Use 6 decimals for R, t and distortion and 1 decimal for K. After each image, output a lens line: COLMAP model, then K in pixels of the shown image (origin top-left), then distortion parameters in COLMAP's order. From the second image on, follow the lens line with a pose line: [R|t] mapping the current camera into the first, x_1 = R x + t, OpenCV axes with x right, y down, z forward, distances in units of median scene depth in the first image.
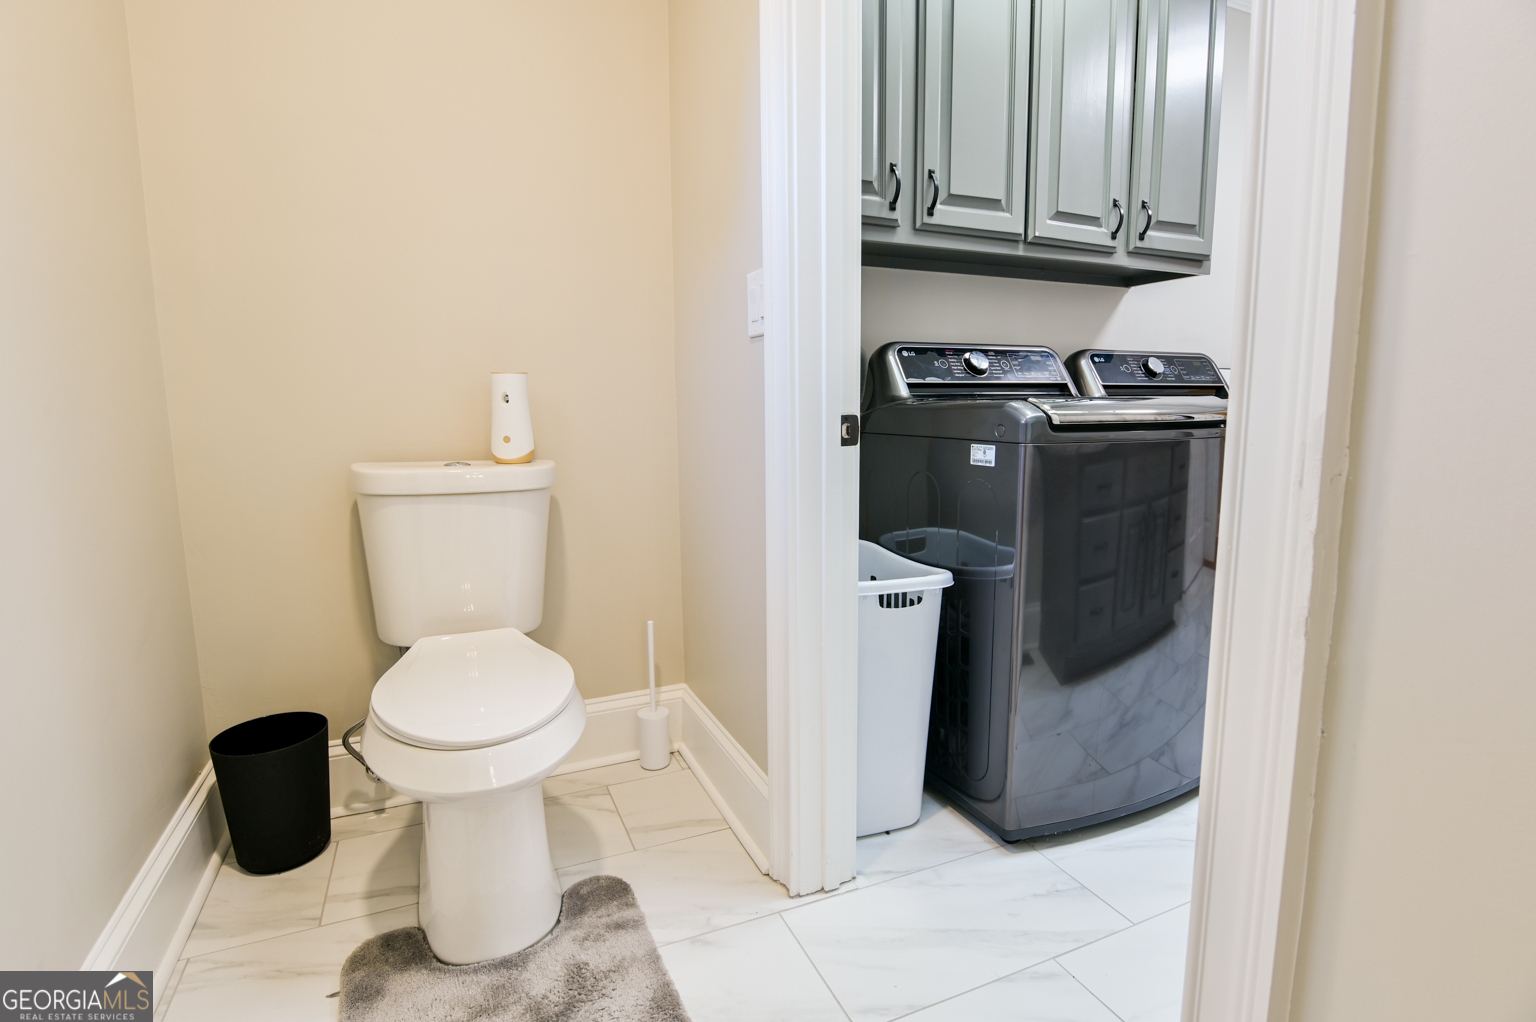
lens RADIAL K [[750.0, 0, 767.1], [0, 750.0, 501.6], [0, 0, 1]] dist [-0.022250, 0.000048]
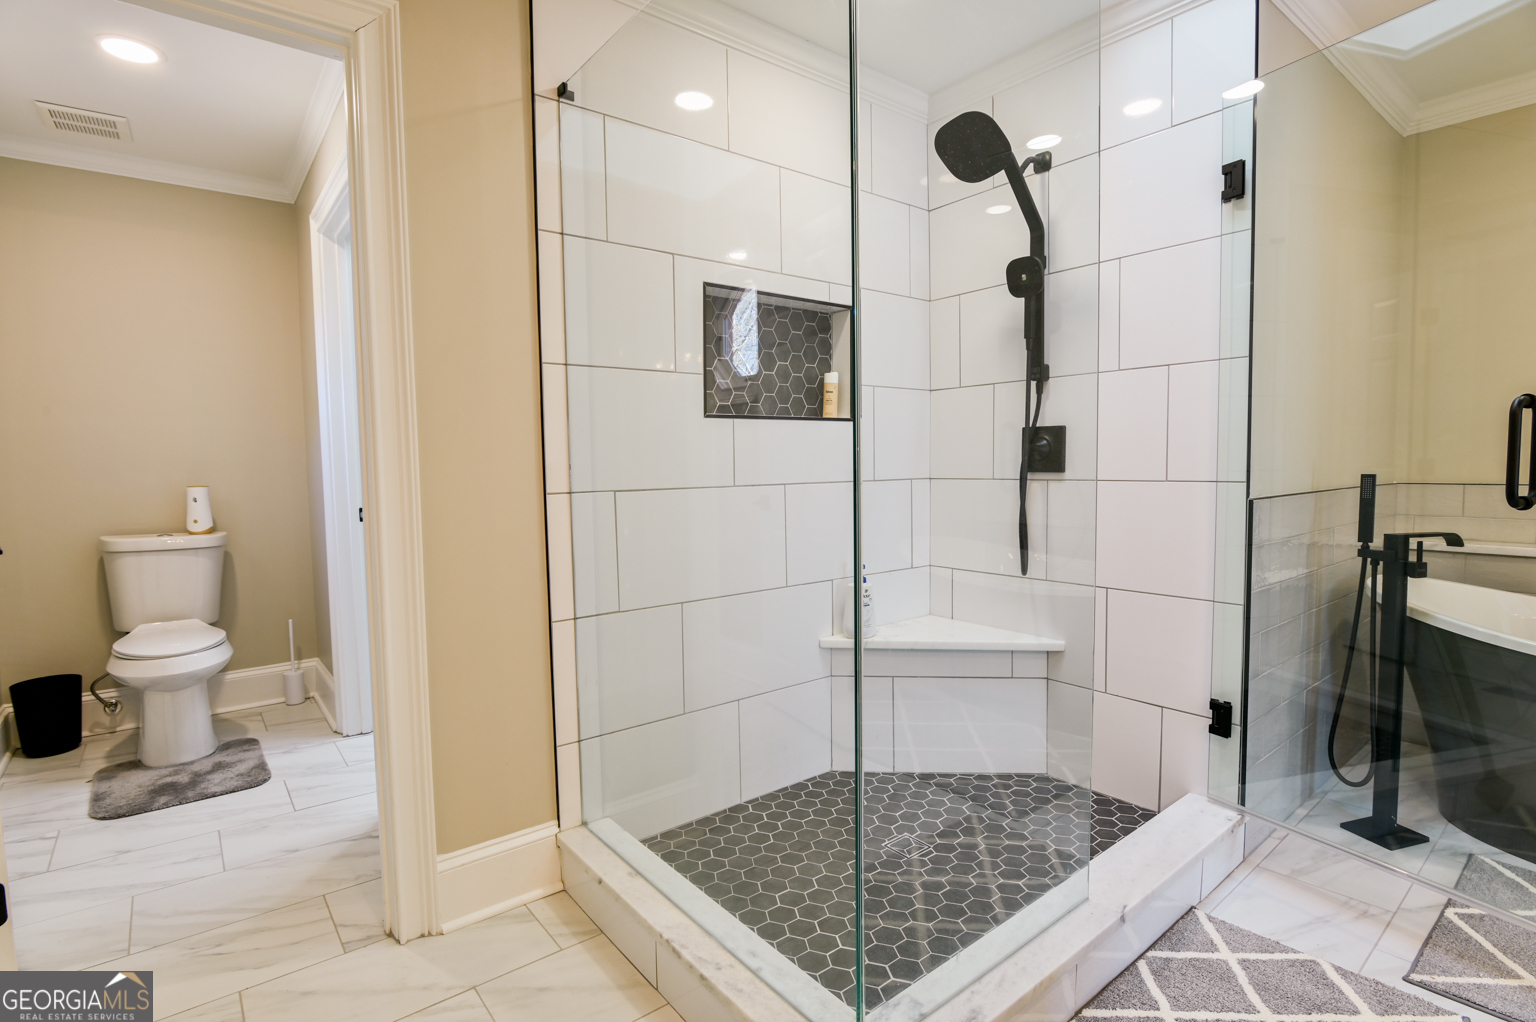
lens RADIAL K [[750.0, 0, 765.7], [0, 750.0, 508.7], [0, 0, 1]] dist [-0.022250, 0.000048]
pose [[0.965675, -0.021313, 0.258878, 0.456053], [0.040787, 0.996707, -0.070089, 0.061112], [-0.256532, 0.078242, 0.963364, -0.955961]]
